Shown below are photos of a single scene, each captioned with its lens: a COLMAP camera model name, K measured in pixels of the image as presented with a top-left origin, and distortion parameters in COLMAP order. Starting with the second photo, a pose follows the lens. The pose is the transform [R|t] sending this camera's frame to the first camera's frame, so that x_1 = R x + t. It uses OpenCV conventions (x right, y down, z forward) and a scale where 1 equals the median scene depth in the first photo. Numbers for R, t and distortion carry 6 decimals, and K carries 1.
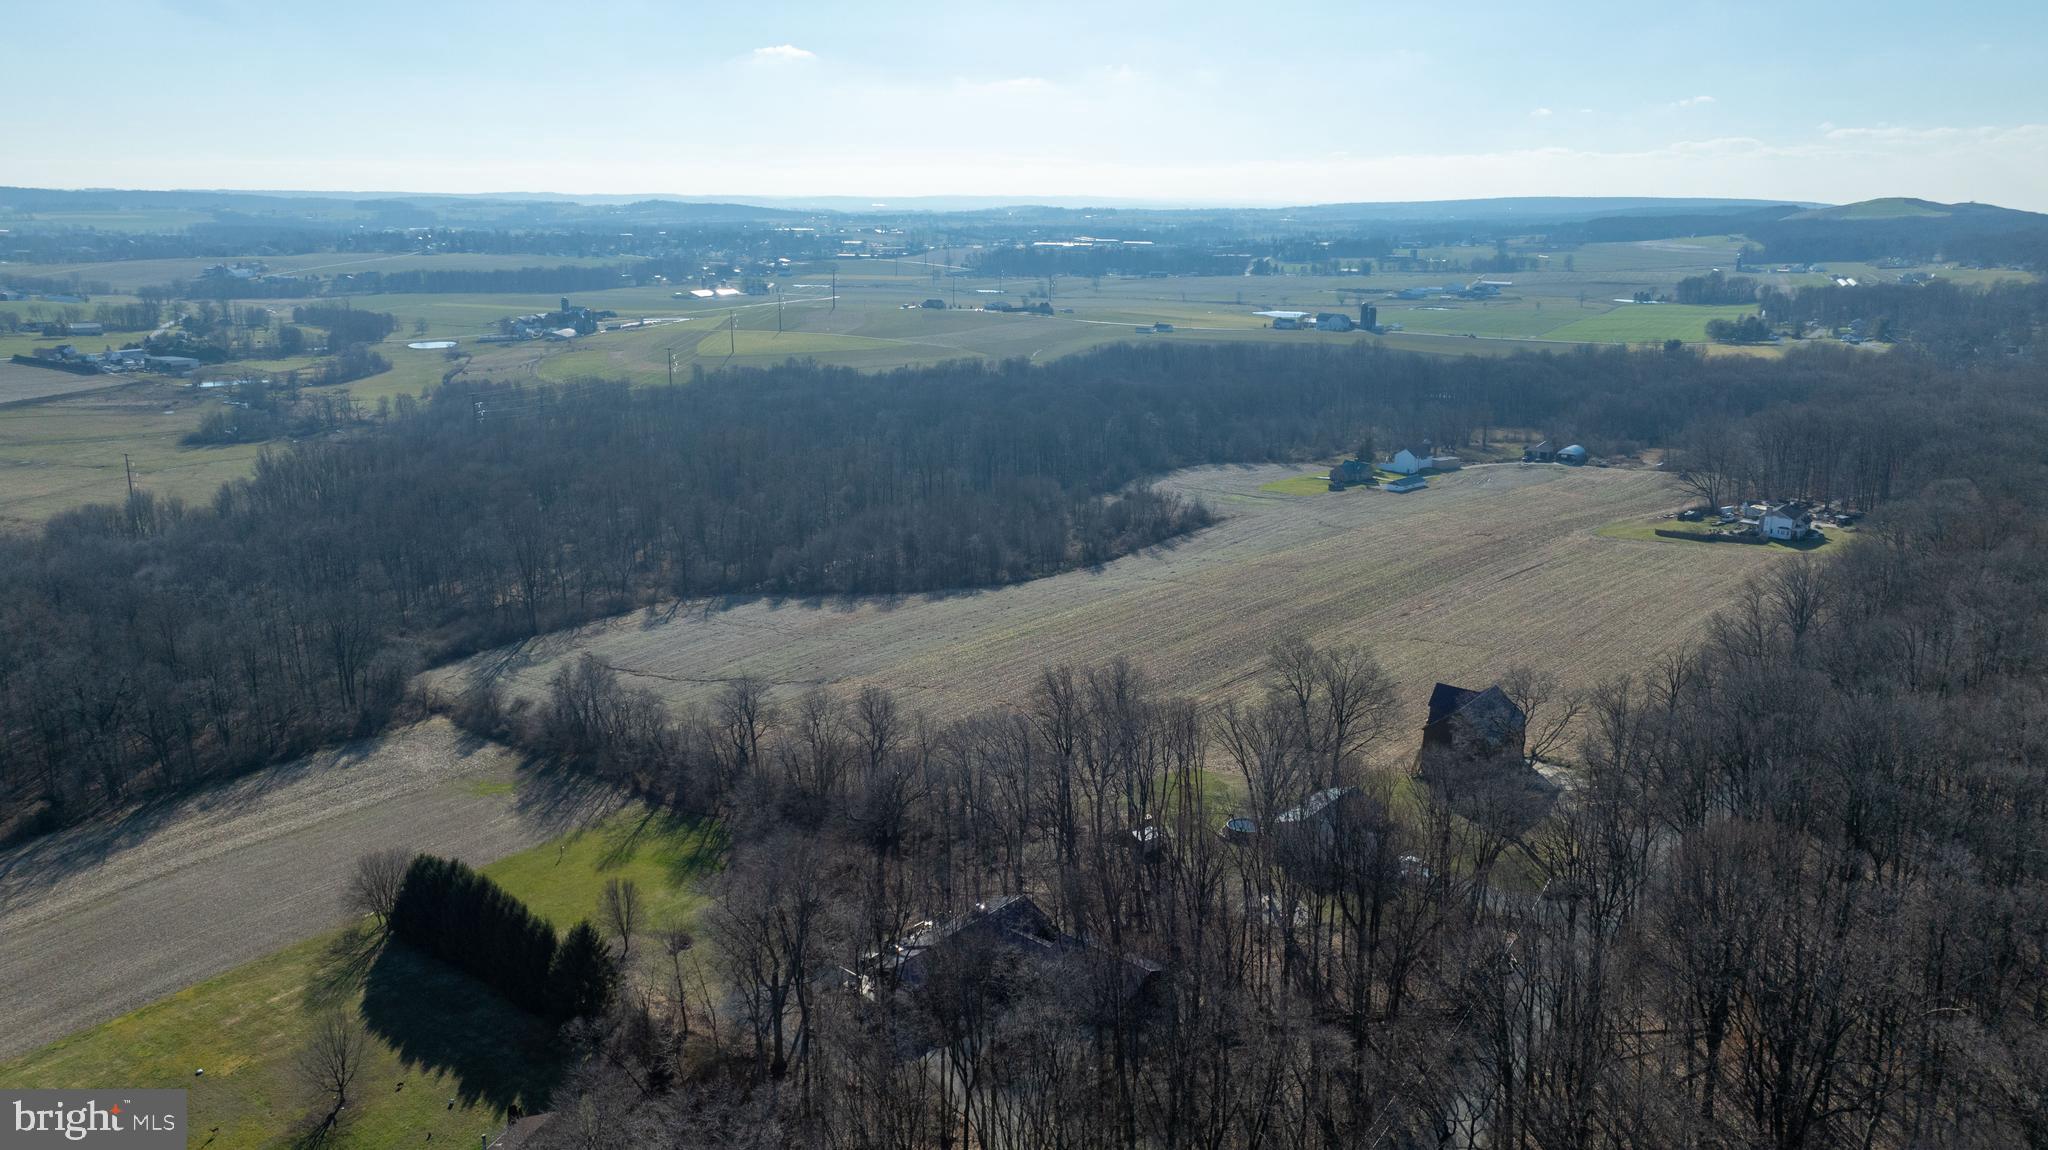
lens RADIAL K [[1477.1, 0, 1024.0], [0, 1477.1, 575.0], [0, 0, 1]] dist [-0.035736, 0.035045]
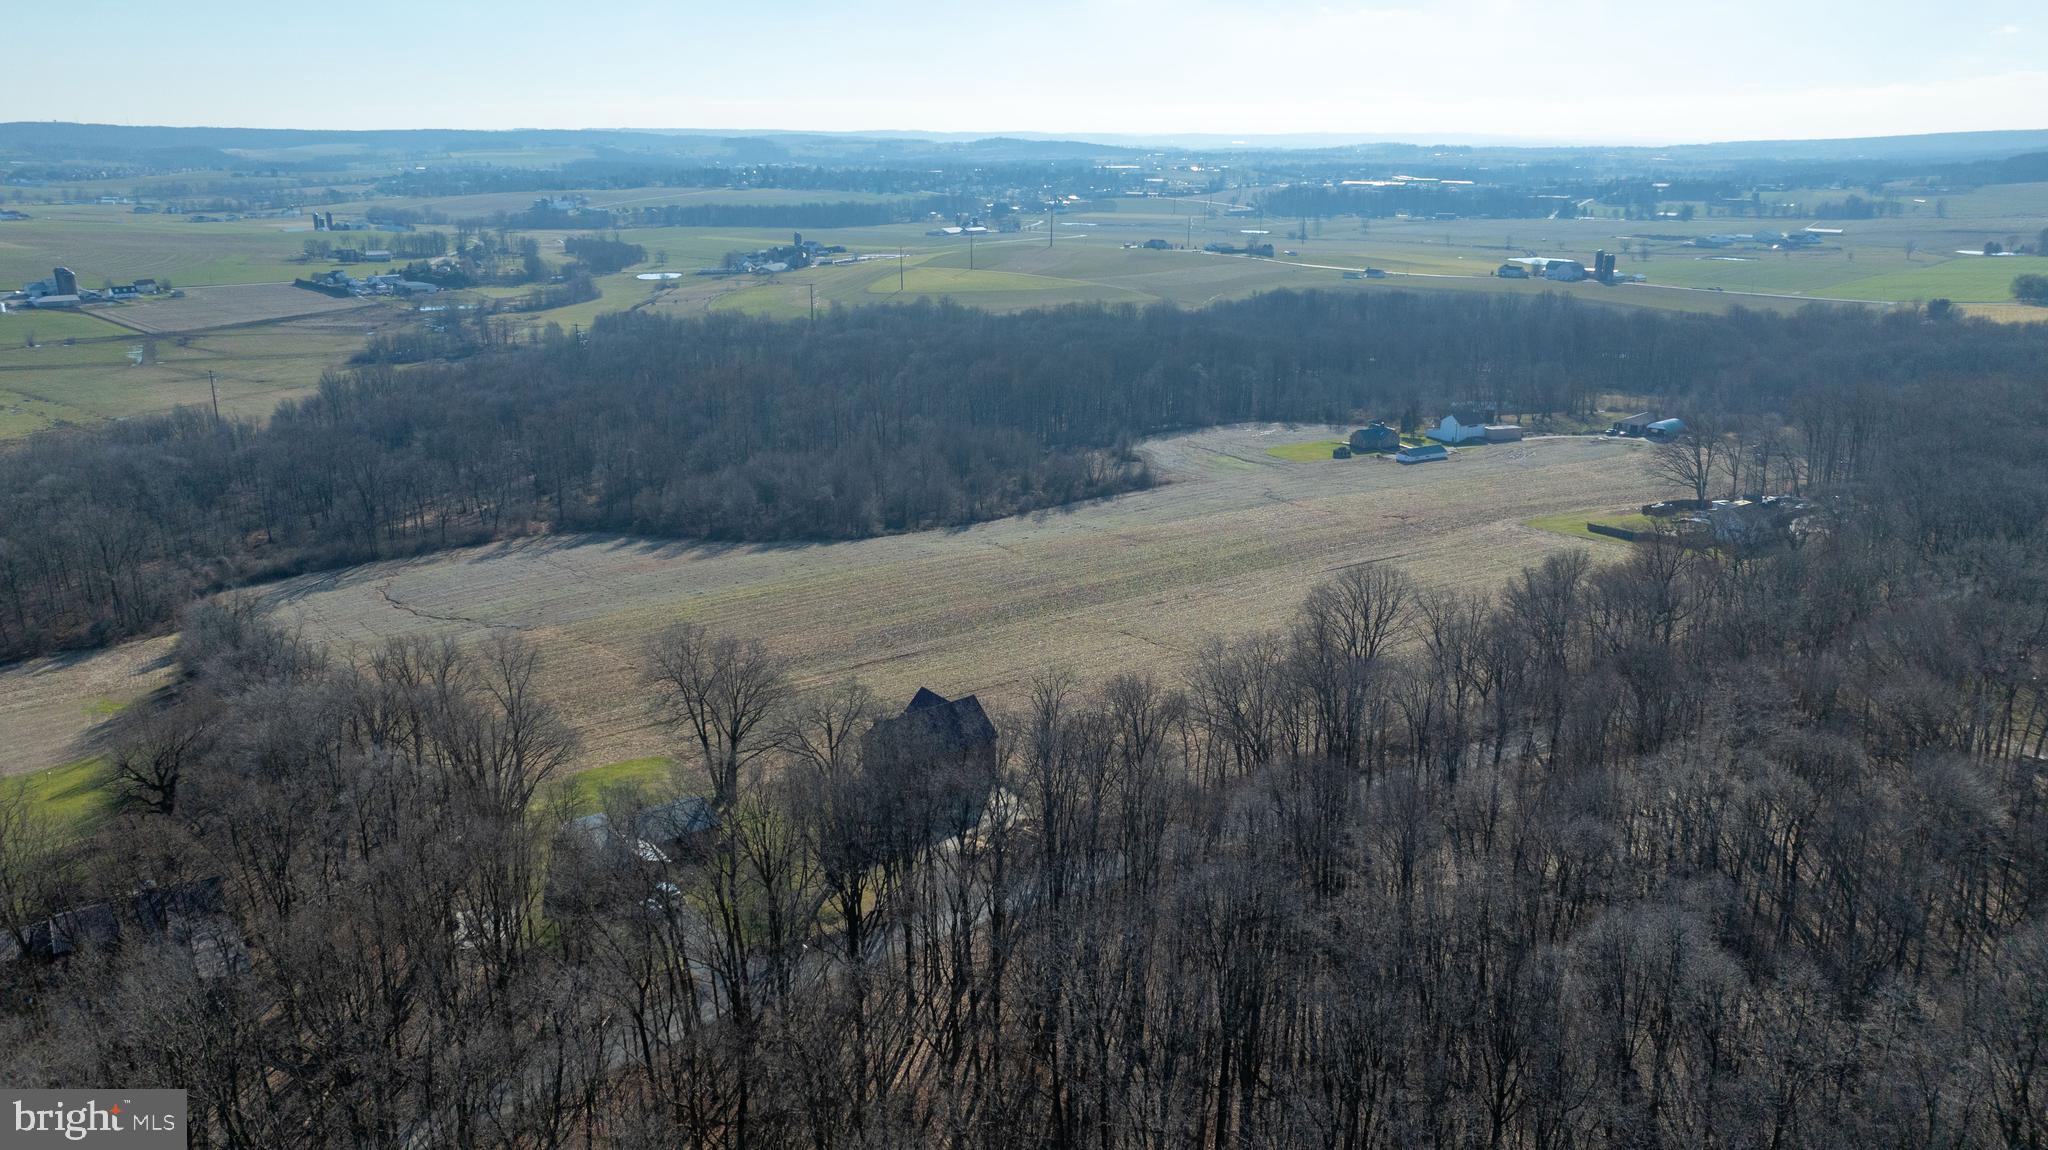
lens RADIAL K [[1477.1, 0, 1024.0], [0, 1477.1, 575.0], [0, 0, 1]] dist [-0.035736, 0.035045]
pose [[0.967438, 0.068696, -0.243609, 0.097332], [-0.059025, 0.997159, 0.046789, -0.006548], [0.246132, -0.030886, 0.968744, 0.031088]]
